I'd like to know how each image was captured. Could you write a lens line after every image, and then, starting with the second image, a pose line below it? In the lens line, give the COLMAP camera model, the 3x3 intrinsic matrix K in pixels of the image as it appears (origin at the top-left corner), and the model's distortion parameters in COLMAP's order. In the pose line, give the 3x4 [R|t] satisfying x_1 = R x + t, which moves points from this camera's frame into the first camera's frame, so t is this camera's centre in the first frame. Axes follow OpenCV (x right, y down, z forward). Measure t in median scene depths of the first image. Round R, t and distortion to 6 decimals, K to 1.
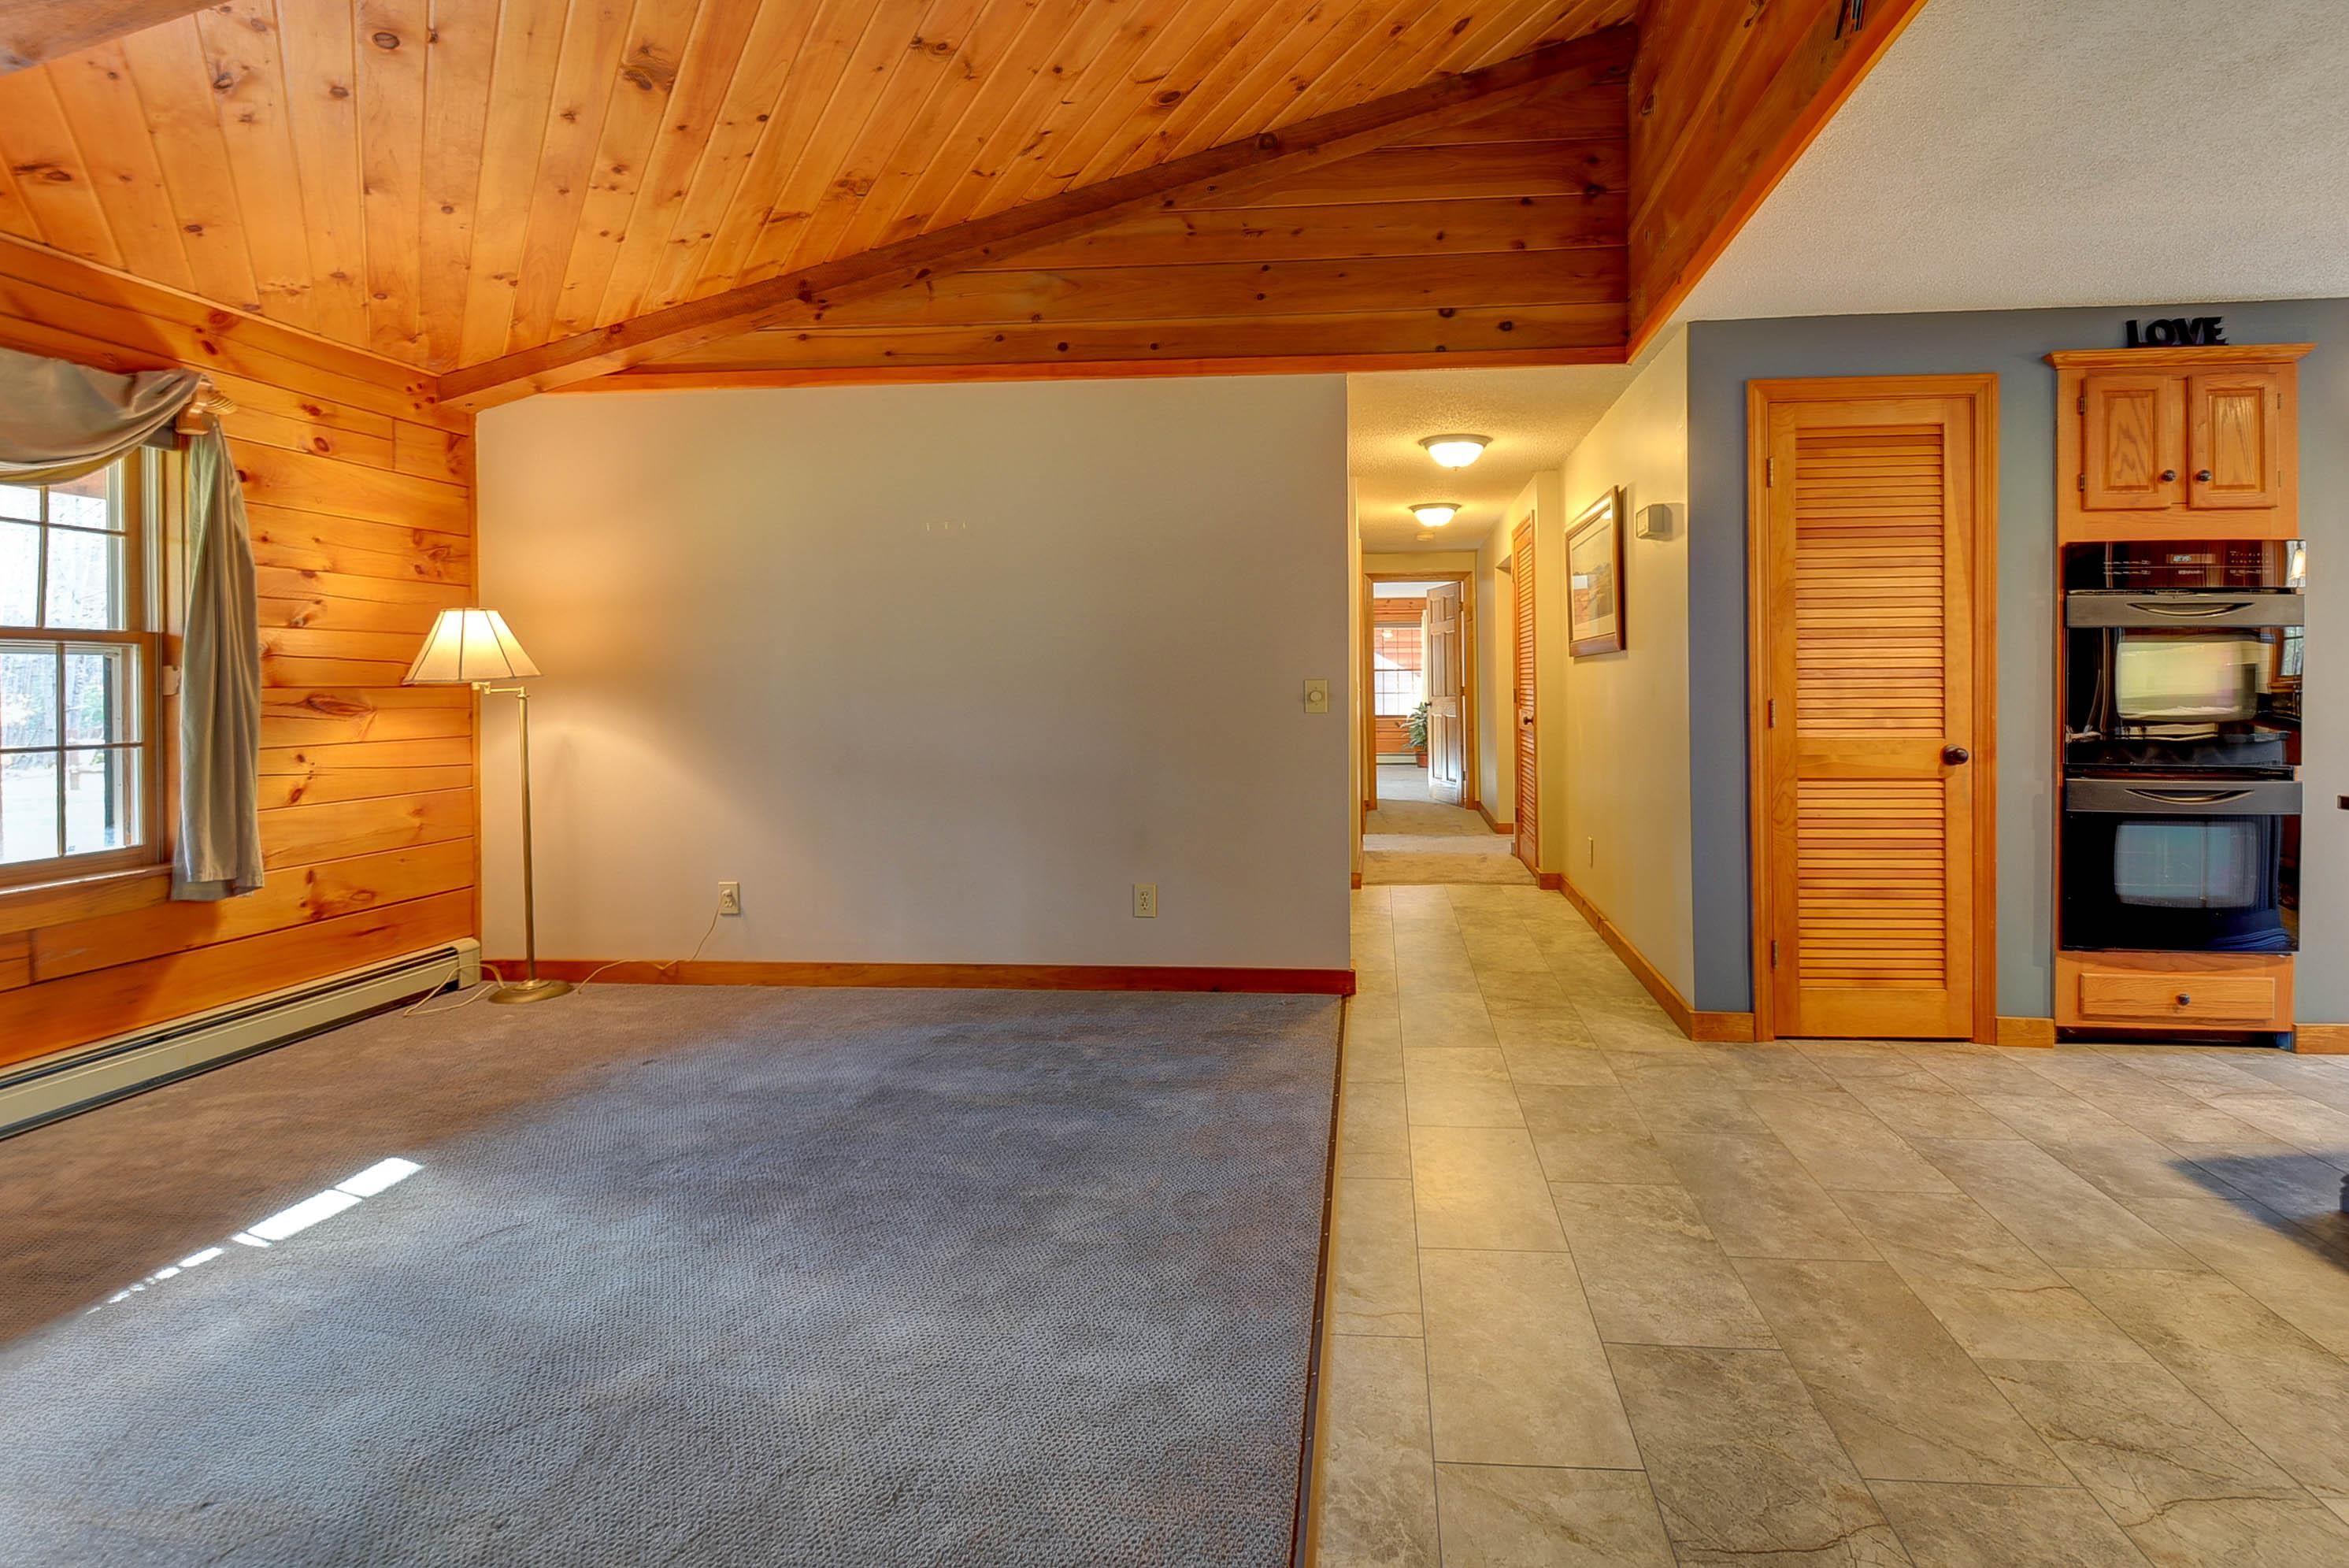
lens RADIAL K [[1070.3, 0, 1266.0], [0, 1070.3, 692.9], [0, 0, 1]] dist [0.001252, -0.003636]
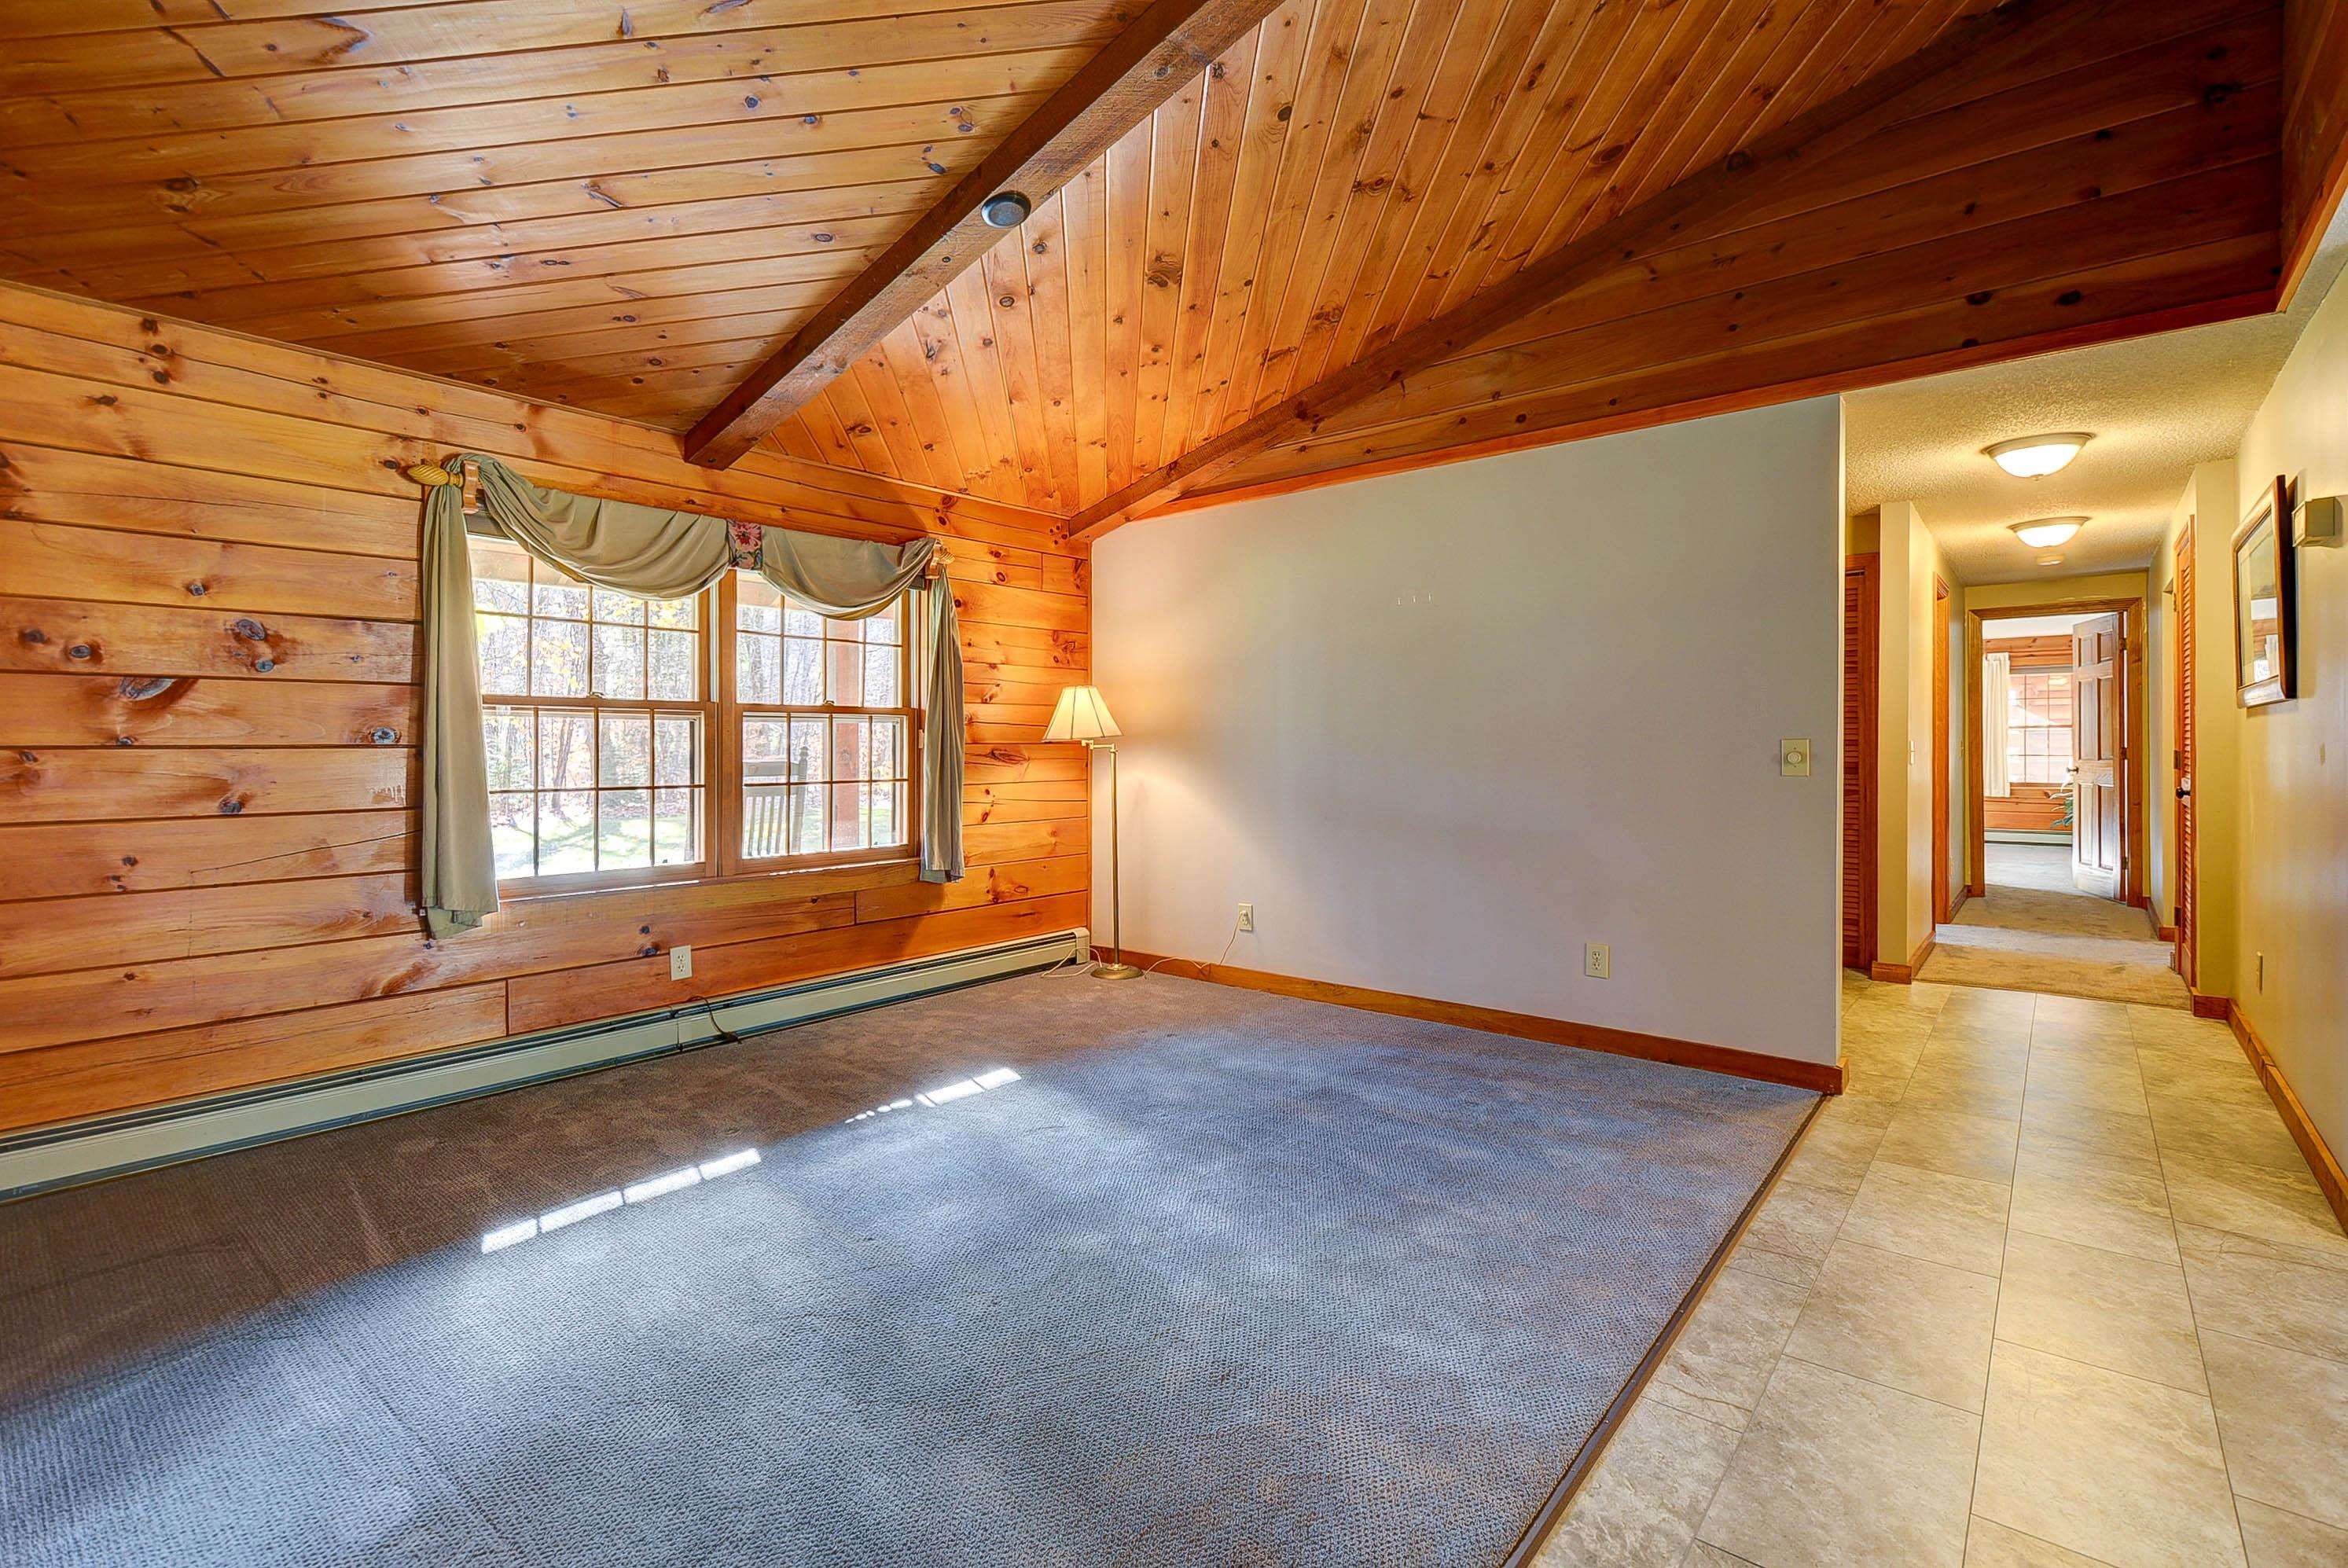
lens RADIAL K [[1045.0, 0, 1177.3], [0, 1045.0, 747.0], [0, 0, 1]] dist [0.010080, -0.010083]
pose [[0.817340, 0.005089, -0.576134, 0.150731], [-0.007353, 0.999972, -0.001598, -0.000155], [0.576109, 0.005543, 0.817354, -0.027116]]
